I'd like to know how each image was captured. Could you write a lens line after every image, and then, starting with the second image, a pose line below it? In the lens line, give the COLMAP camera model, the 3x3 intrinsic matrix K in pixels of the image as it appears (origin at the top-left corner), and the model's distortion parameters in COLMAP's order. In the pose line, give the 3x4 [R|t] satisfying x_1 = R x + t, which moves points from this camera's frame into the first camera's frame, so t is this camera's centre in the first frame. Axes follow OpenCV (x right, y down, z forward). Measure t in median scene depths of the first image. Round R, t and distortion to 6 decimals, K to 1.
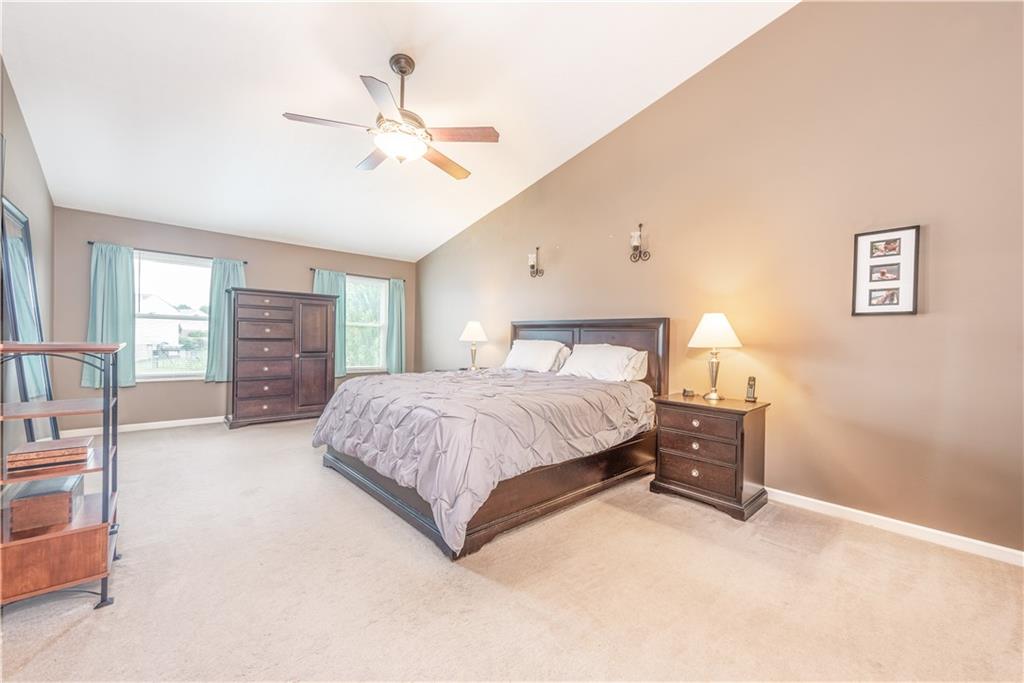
lens RADIAL K [[414.1, 0, 512.0], [0, 414.1, 341.5], [0, 0, 1]] dist [-0.000055, -0.000020]
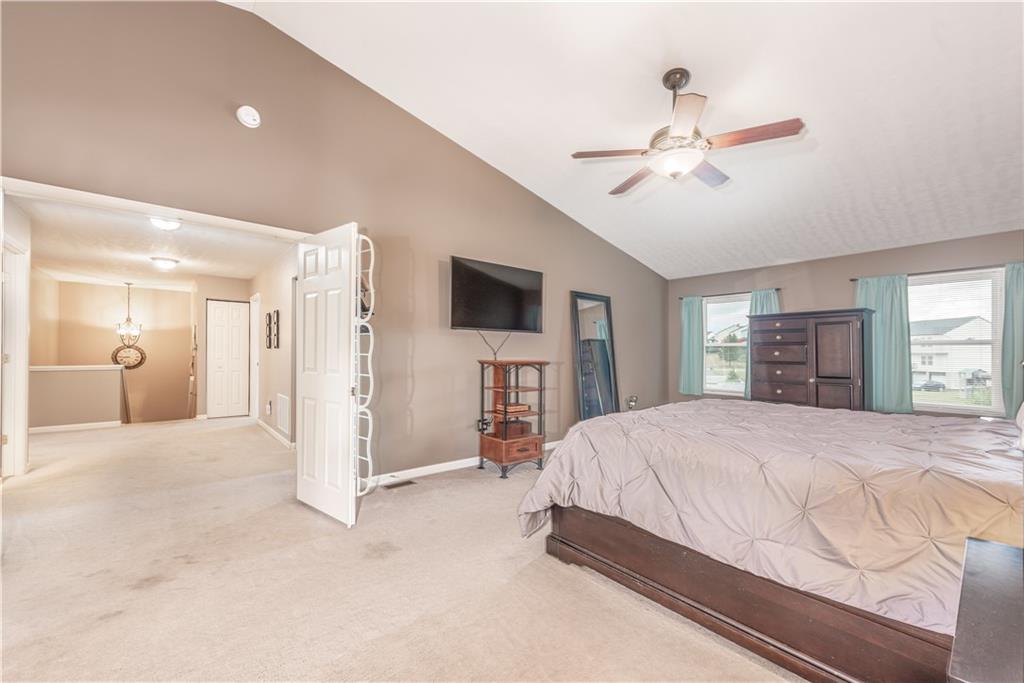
lens RADIAL K [[395.9, 0, 514.5], [0, 395.9, 353.7], [0, 0, 1]] dist [0.000287, 0.000053]
pose [[-0.043019, -0.021586, -0.998841, 0.391262], [-0.015660, 0.999658, -0.020929, 0.003918], [0.998952, 0.014741, -0.043343, 0.389193]]
